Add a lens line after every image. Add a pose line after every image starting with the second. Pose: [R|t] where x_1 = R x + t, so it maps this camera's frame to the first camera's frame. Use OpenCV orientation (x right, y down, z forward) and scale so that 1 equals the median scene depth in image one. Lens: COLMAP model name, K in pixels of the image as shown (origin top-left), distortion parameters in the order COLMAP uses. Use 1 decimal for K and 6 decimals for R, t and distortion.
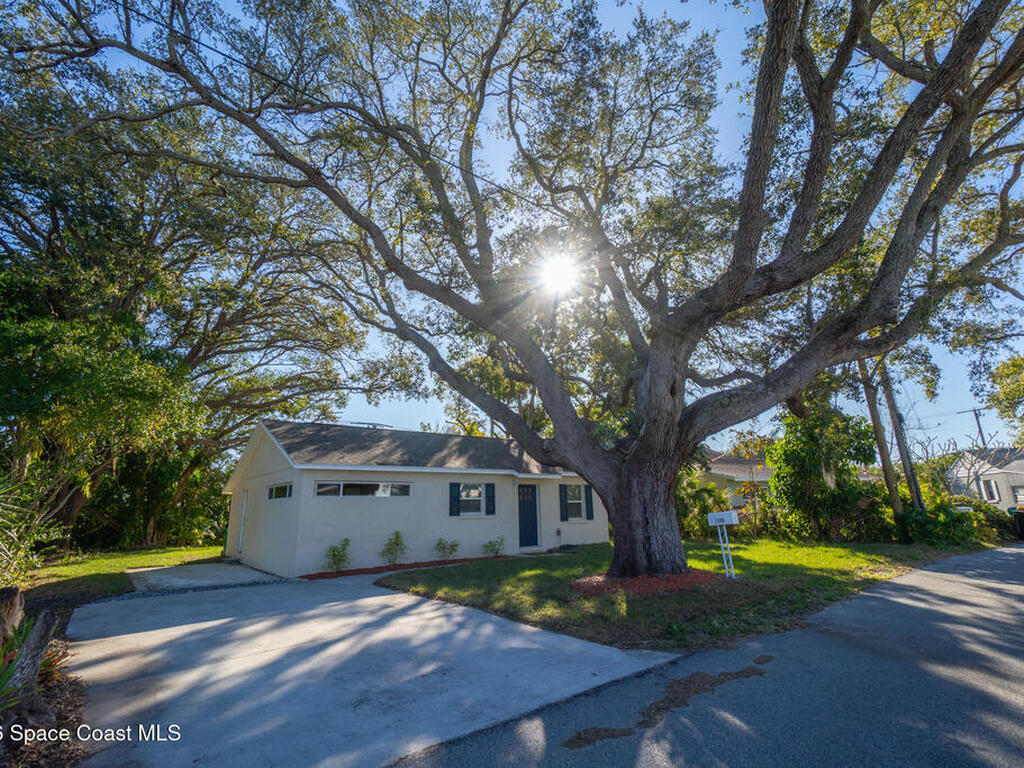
lens RADIAL K [[506.6, 0, 501.9], [0, 506.6, 376.1], [0, 0, 1]] dist [-0.001865, 0.000125]
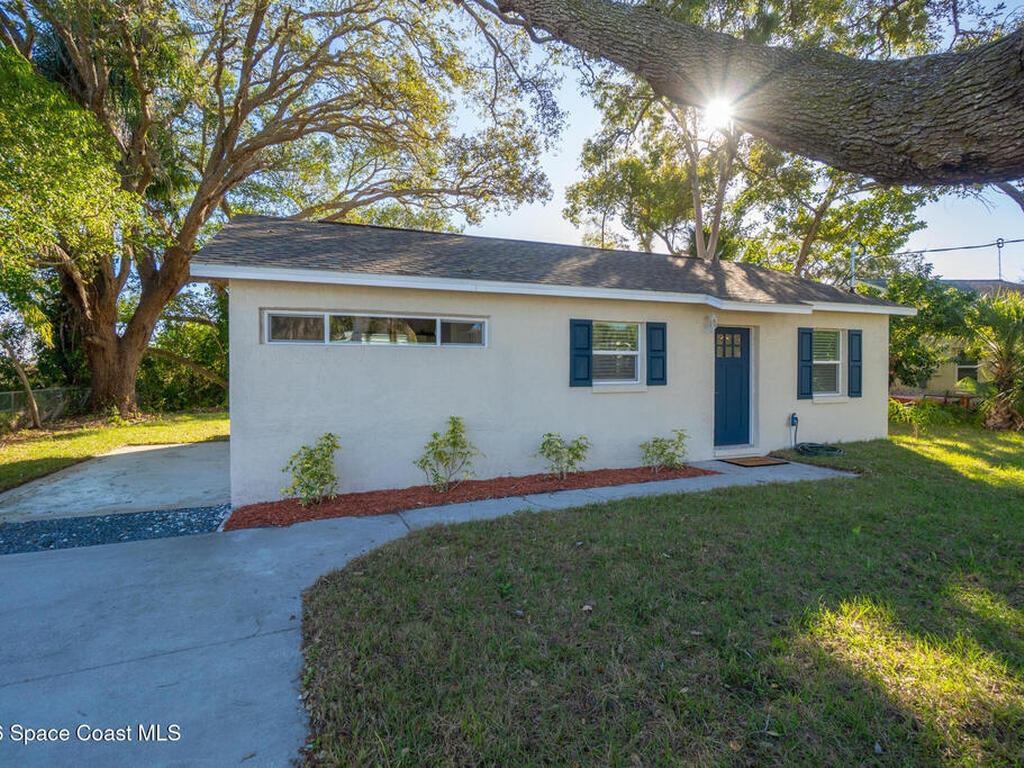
lens RADIAL K [[506.6, 0, 501.9], [0, 506.6, 376.1], [0, 0, 1]] dist [-0.001865, 0.000125]
pose [[0.957287, 0.017300, -0.288620, -0.024074], [0.059427, 0.965125, 0.254956, 0.128921], [0.282965, -0.261218, 0.922874, 0.498329]]
